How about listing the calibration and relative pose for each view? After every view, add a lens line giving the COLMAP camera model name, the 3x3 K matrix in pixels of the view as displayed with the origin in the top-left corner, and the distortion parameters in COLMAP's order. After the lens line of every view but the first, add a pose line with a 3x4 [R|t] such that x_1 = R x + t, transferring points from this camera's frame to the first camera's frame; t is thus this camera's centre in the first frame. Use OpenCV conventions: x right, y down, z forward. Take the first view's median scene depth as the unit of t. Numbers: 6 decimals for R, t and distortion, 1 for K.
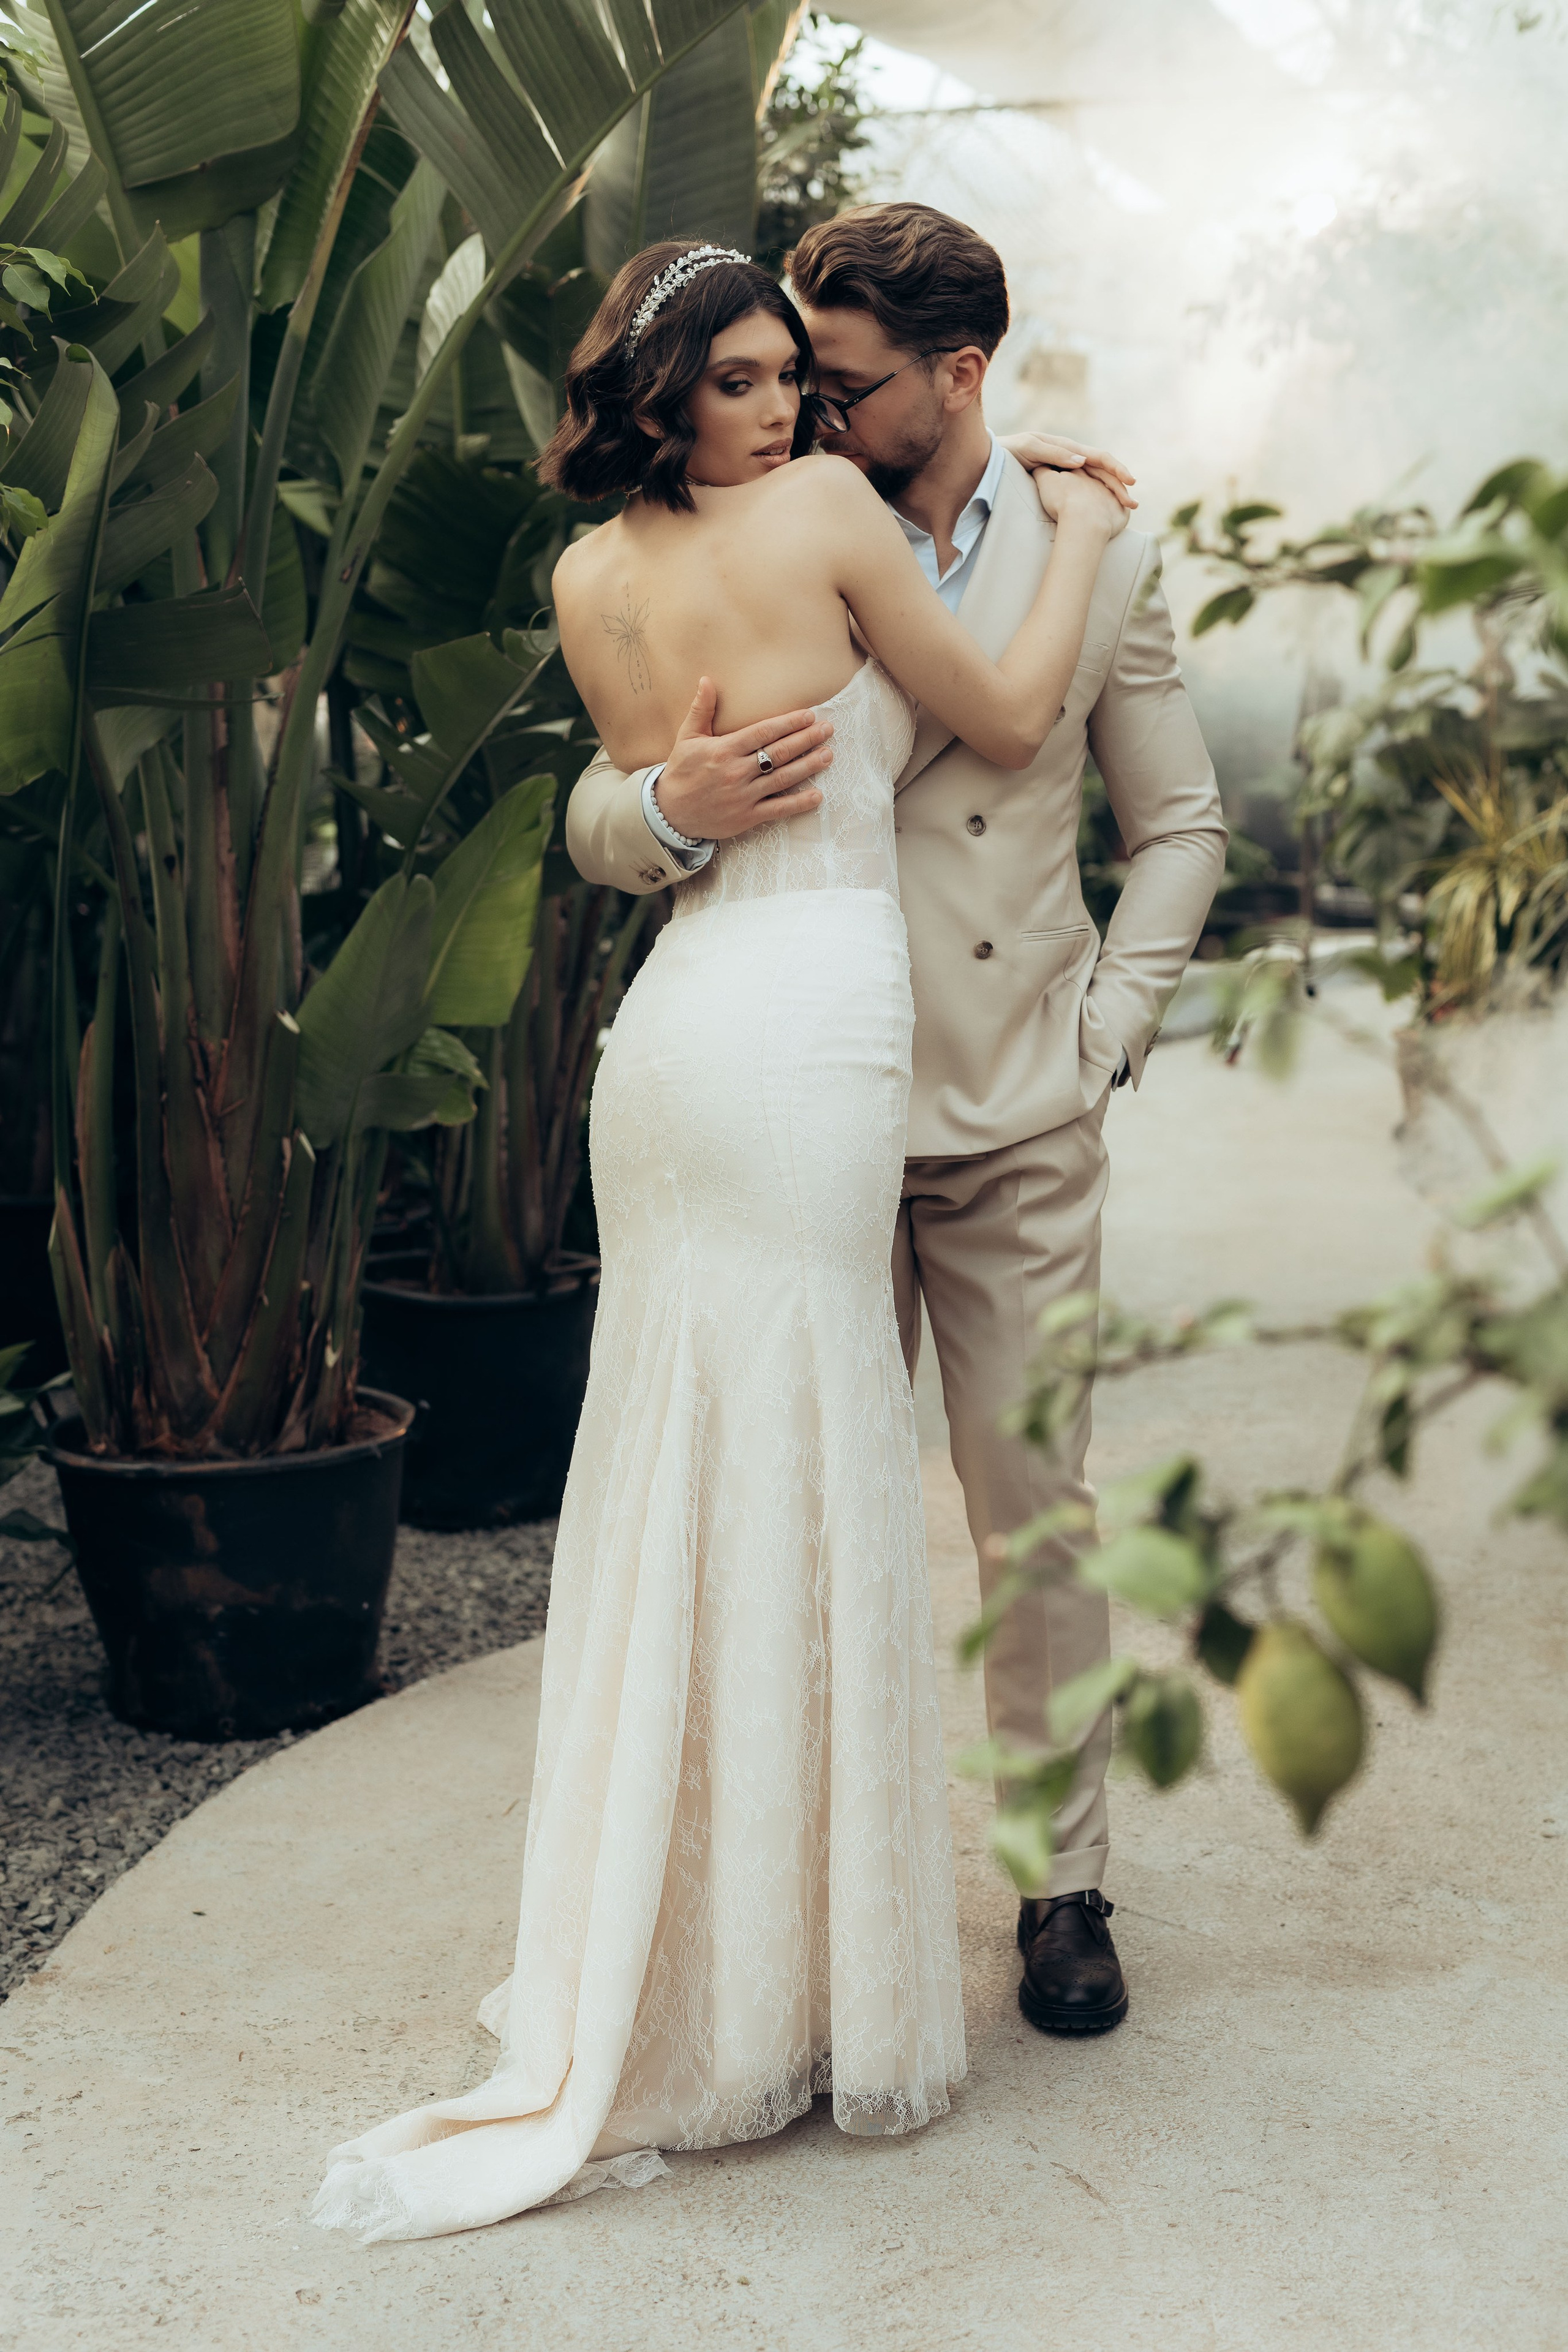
lens RADIAL K [[3270.4, 0, 787.4], [0, 3270.4, 1151.9], [0, 0, 1]] dist [0.012204, 0.020065]
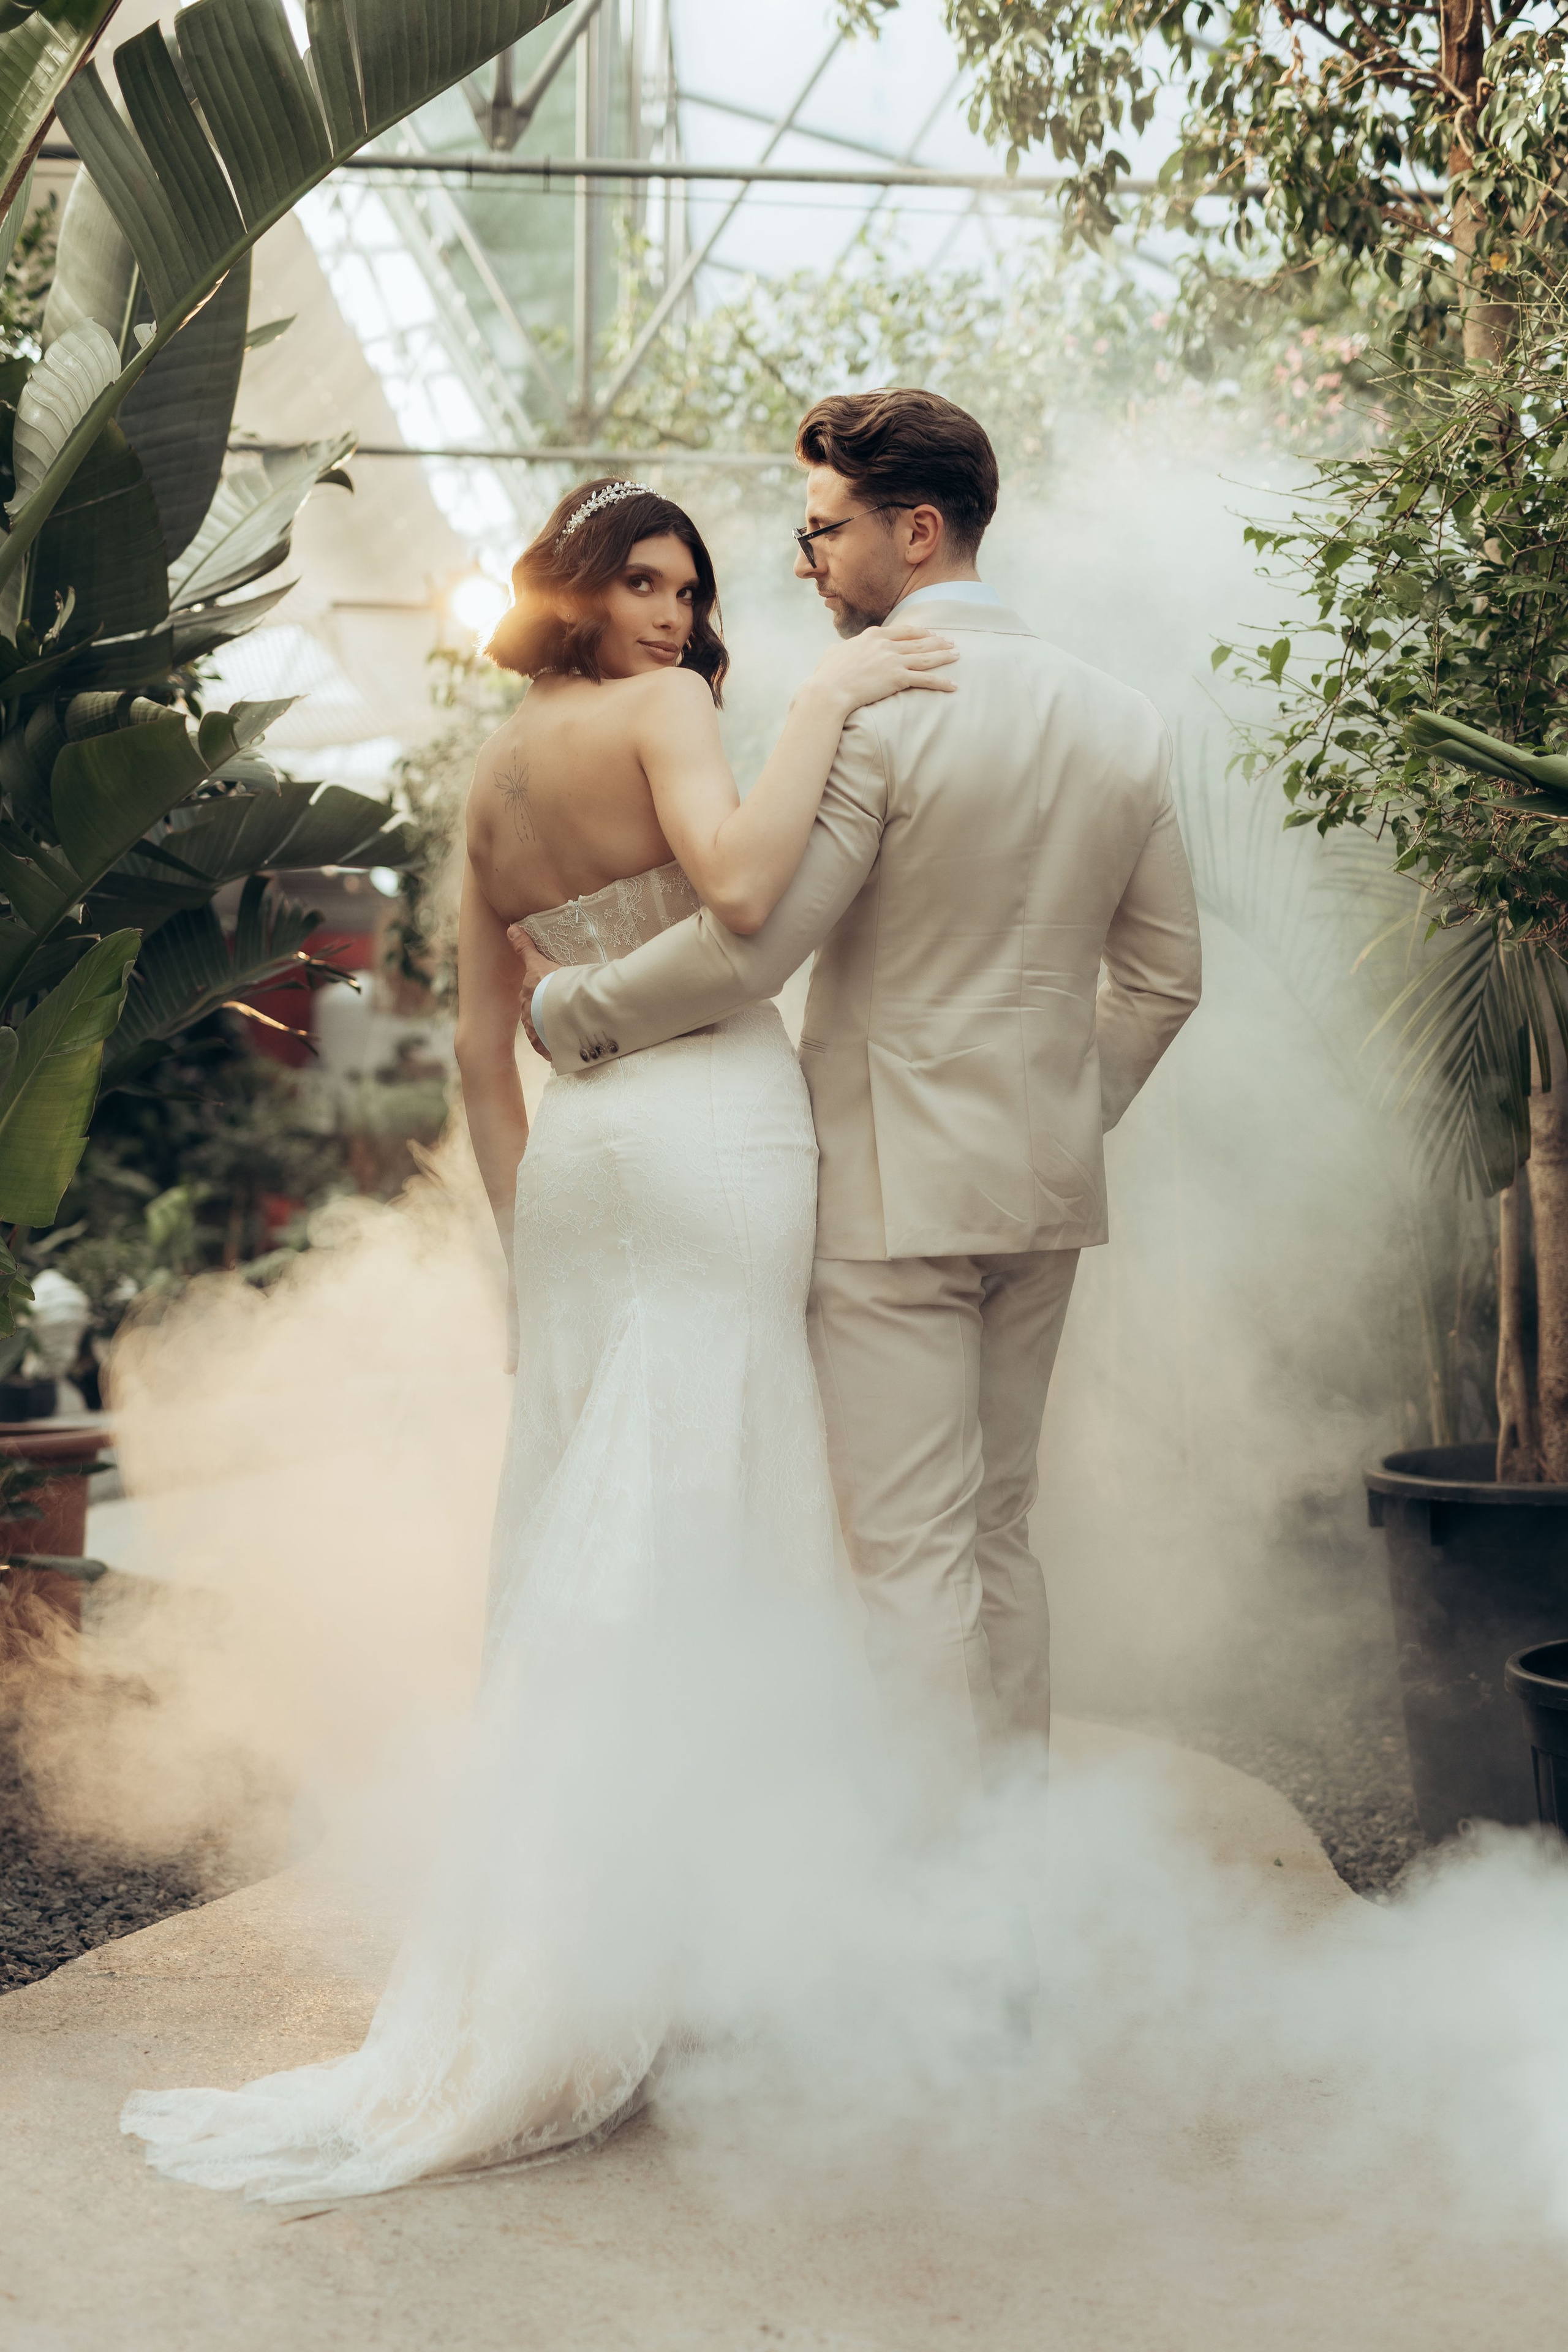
lens RADIAL K [[3389.0, 0, 769.4], [0, 3389.0, 1136.2], [0, 0, 1]] dist [0.009422, 0.031434]
pose [[0.943660, 0.036665, 0.328880, -0.209390], [0.017450, 0.986947, -0.160099, 0.085829], [-0.330457, 0.156818, 0.930702, 0.118746]]
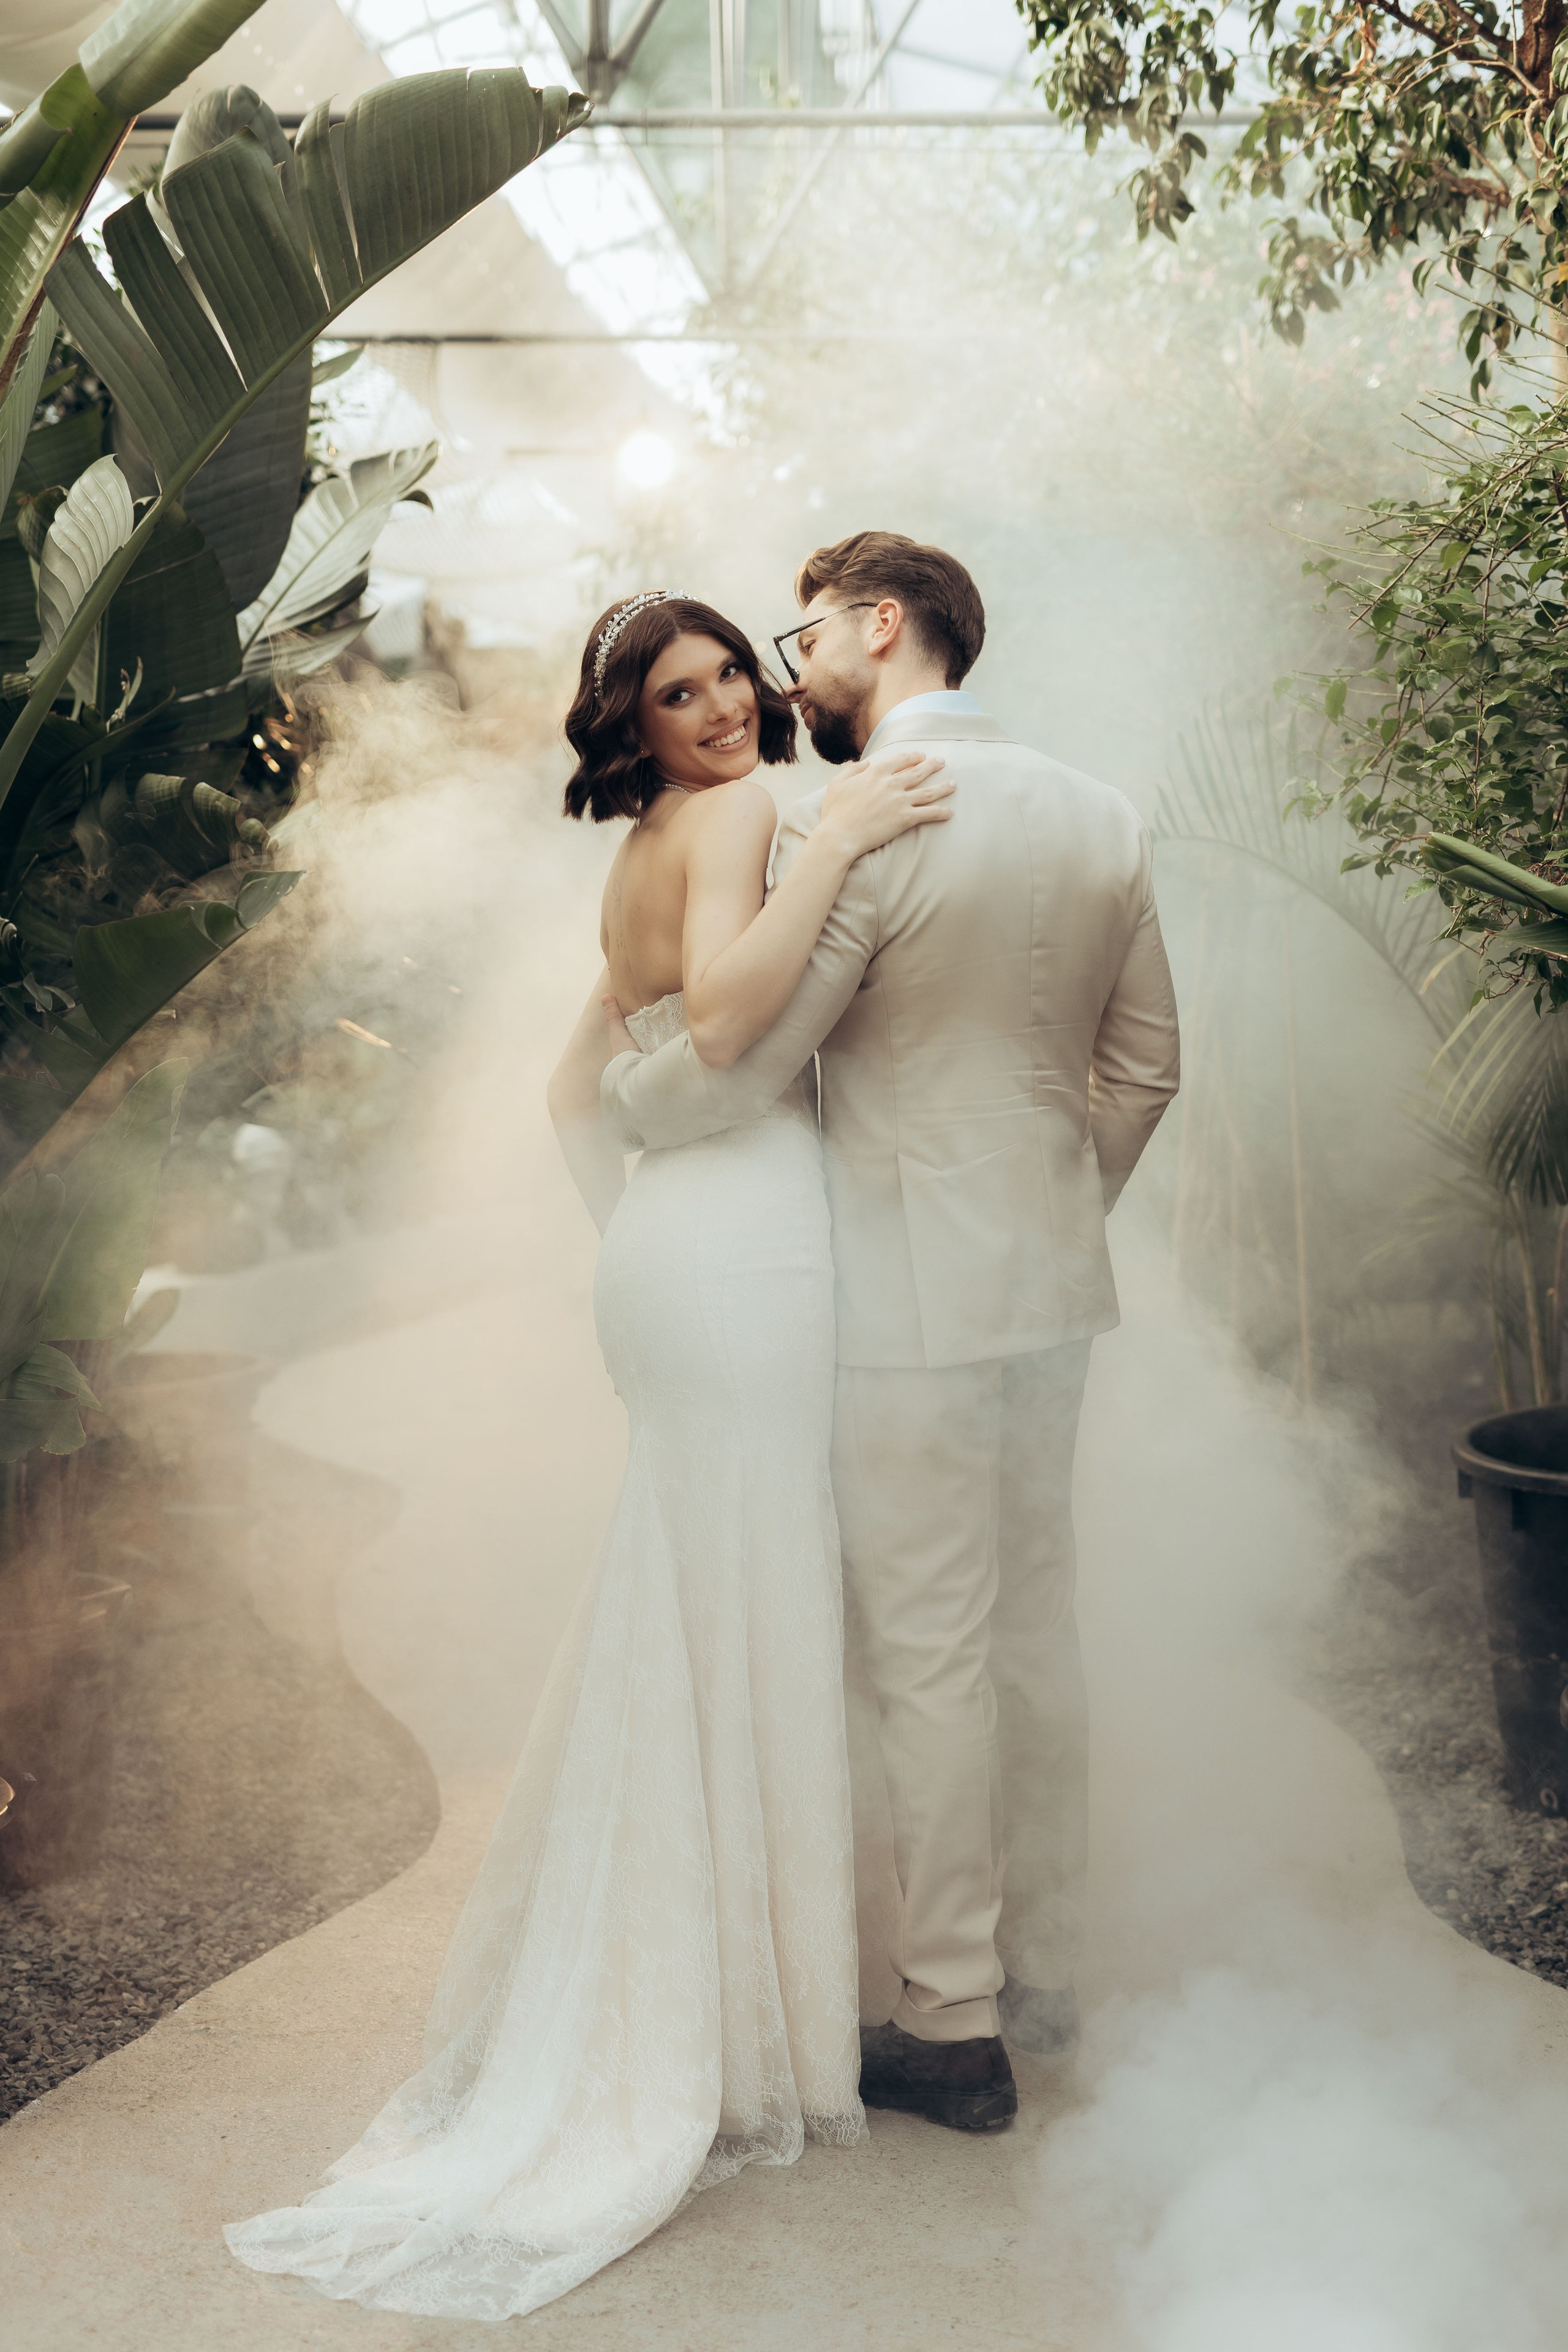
lens RADIAL K [[3269.0, 0, 799.9], [0, 3269.0, 1169.9], [0, 0, 1]] dist [0.005359, 0.033861]
pose [[0.964024, -0.012299, 0.265530, -0.148598], [0.028749, 0.997894, -0.058155, -0.028543], [-0.264255, 0.063696, 0.962347, 0.103056]]
